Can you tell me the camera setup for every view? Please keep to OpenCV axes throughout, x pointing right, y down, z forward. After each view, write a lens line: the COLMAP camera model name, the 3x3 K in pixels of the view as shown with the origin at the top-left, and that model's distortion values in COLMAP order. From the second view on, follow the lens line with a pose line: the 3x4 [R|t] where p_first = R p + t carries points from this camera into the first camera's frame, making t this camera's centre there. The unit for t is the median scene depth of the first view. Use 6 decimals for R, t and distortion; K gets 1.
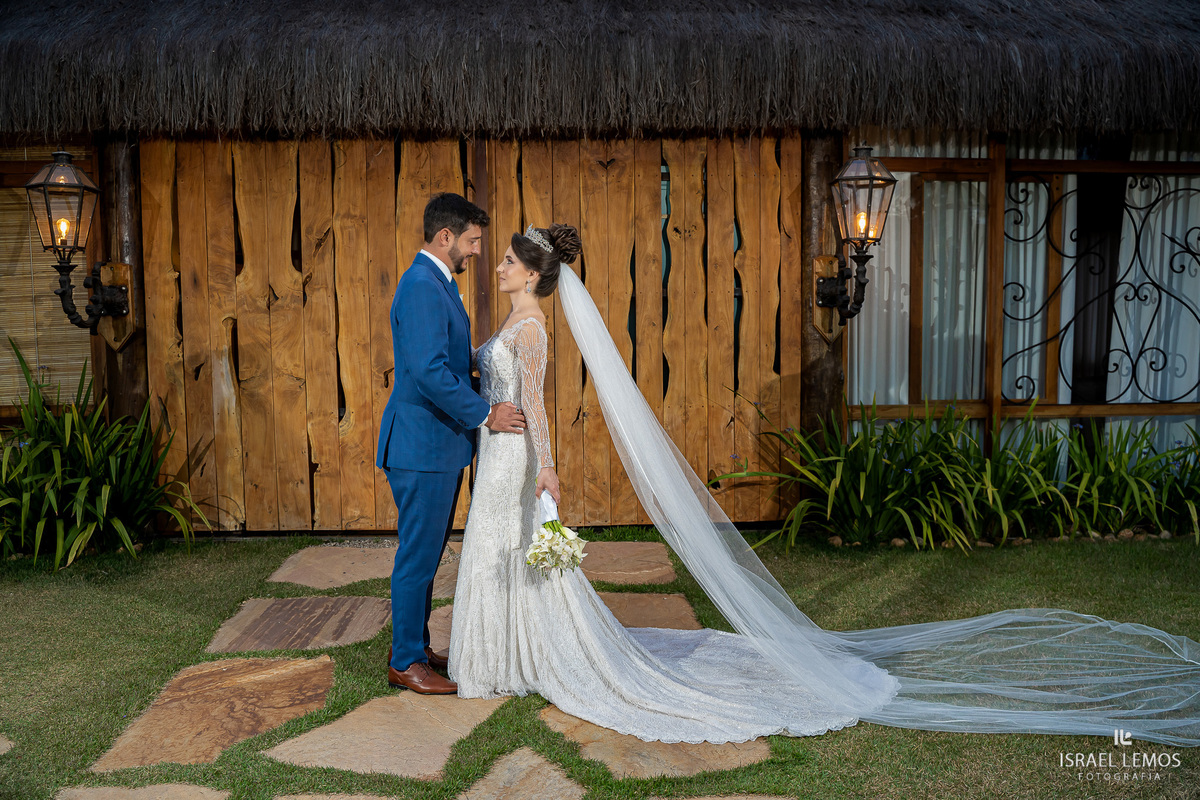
lens RADIAL K [[994.4, 0, 599.4], [0, 994.4, 398.9], [0, 0, 1]] dist [-0.110489, 0.091985]
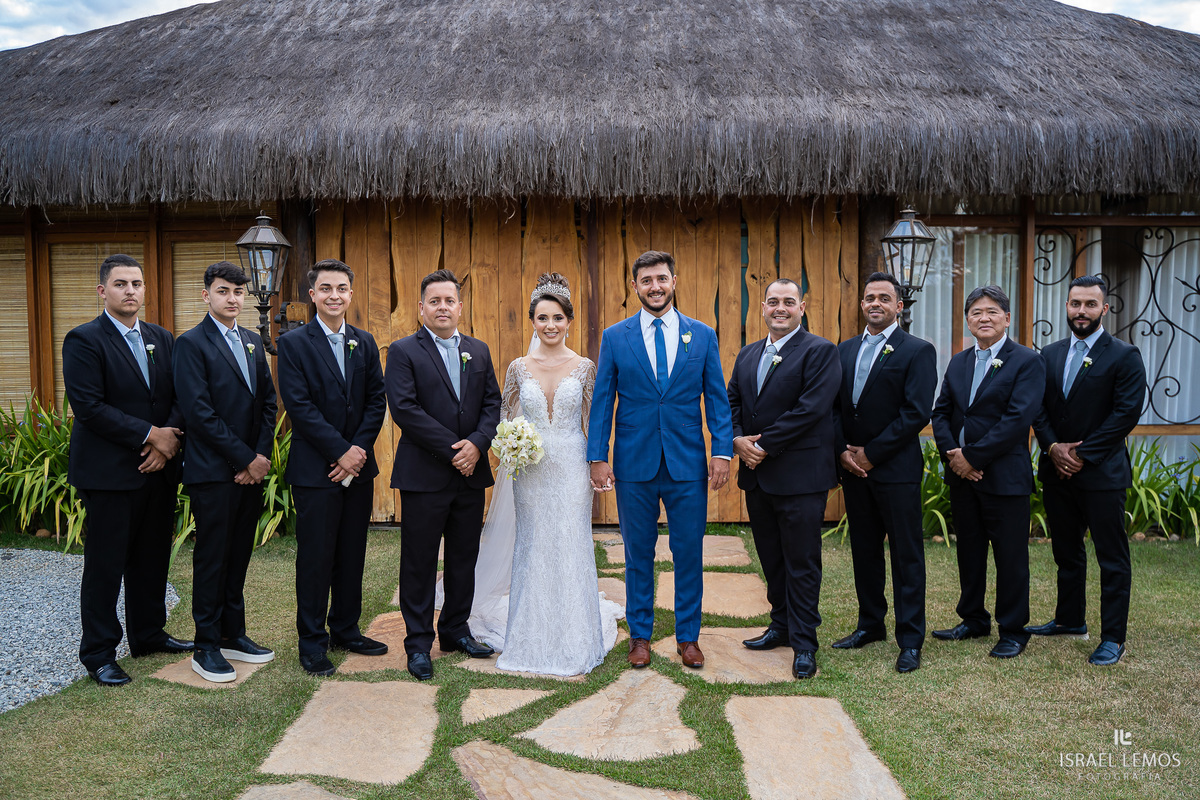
lens RADIAL K [[994.4, 0, 600.3], [0, 994.4, 398.1], [0, 0, 1]] dist [-0.110489, 0.091985]
pose [[0.997322, 0.008562, -0.072635, -0.019671], [-0.009974, 0.999768, -0.019100, 0.001845], [0.072455, 0.019773, 0.997176, -0.218455]]
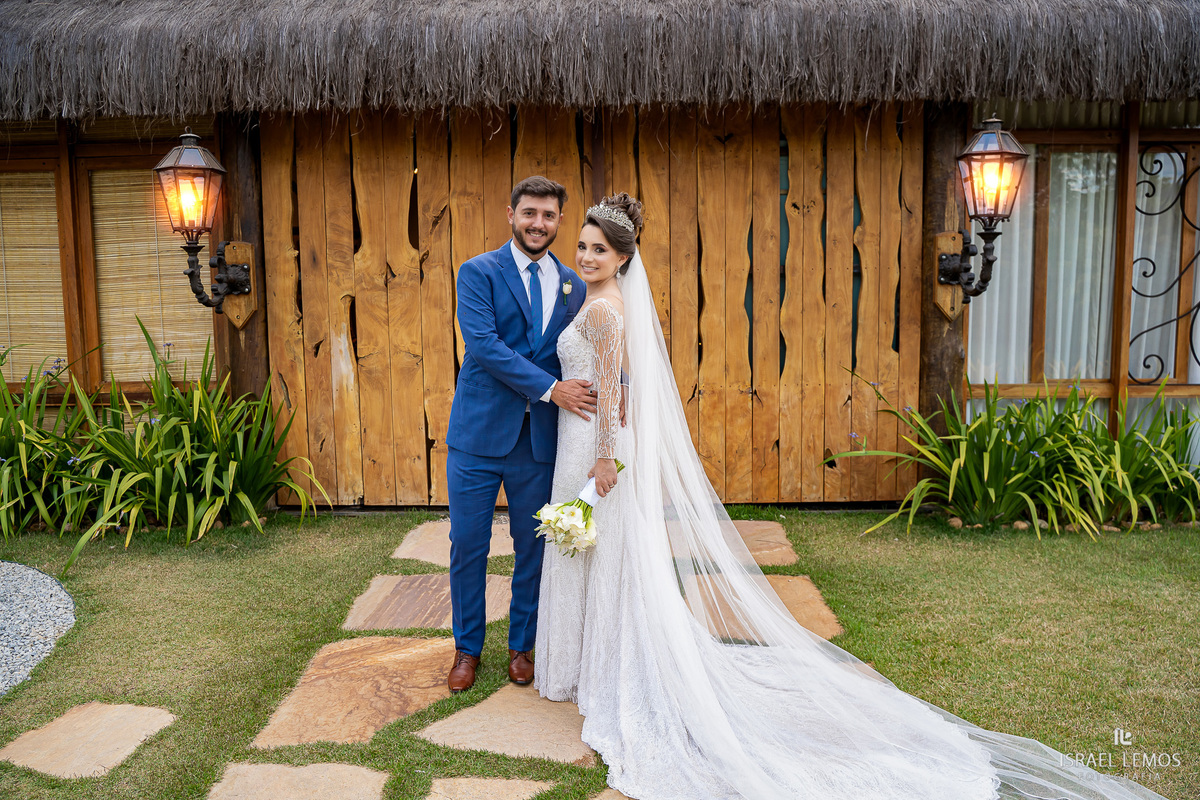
lens RADIAL K [[994.4, 0, 602.7], [0, 994.4, 401.8], [0, 0, 1]] dist [-0.110489, 0.091985]
pose [[0.997181, 0.005700, -0.074816, -0.039815], [-0.002925, 0.999305, 0.037151, -0.012133], [0.074976, -0.036827, 0.996505, 0.001882]]
